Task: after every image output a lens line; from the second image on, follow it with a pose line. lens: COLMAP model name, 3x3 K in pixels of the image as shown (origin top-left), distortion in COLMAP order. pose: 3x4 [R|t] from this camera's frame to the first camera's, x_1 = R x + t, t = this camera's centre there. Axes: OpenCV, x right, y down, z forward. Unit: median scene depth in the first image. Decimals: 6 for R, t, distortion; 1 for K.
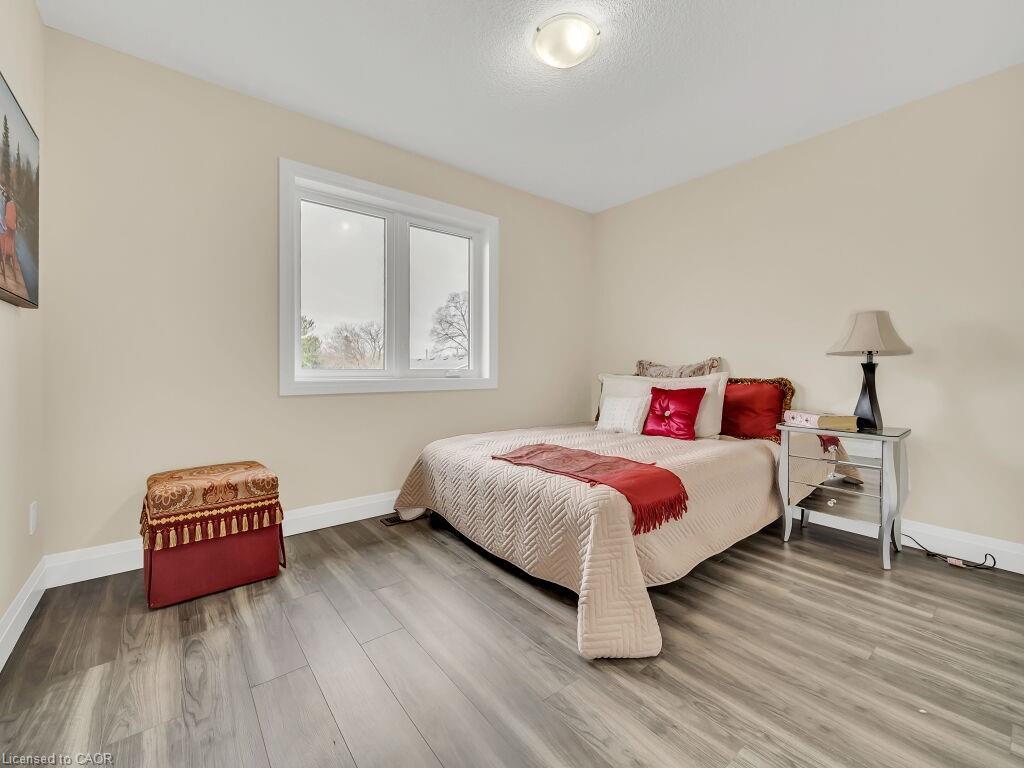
lens RADIAL K [[414.0, 0, 512.8], [0, 414.0, 376.7], [0, 0, 1]] dist [-0.000004, 0.000000]
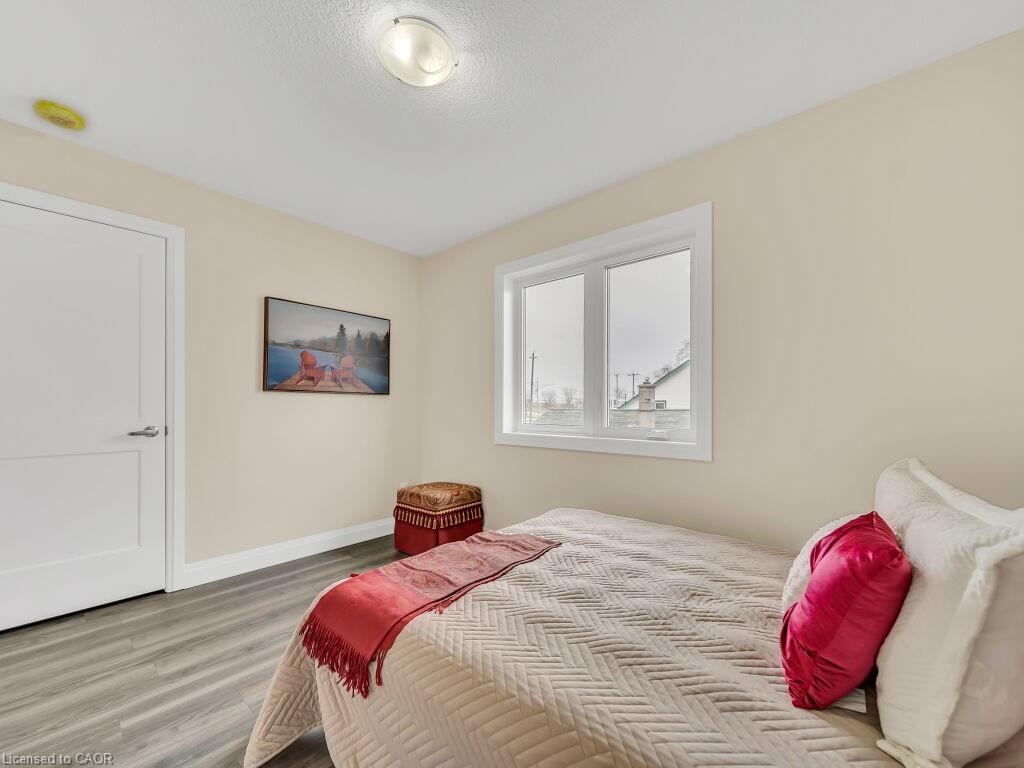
lens RADIAL K [[421.3, 0, 511.3], [0, 421.3, 407.4], [0, 0, 1]] dist [0.000107, 0.000003]
pose [[0.179241, 0.002705, -0.983801, 0.690746], [-0.018152, 0.999835, -0.000558, -0.062692], [0.983638, 0.017958, 0.179261, 0.699696]]
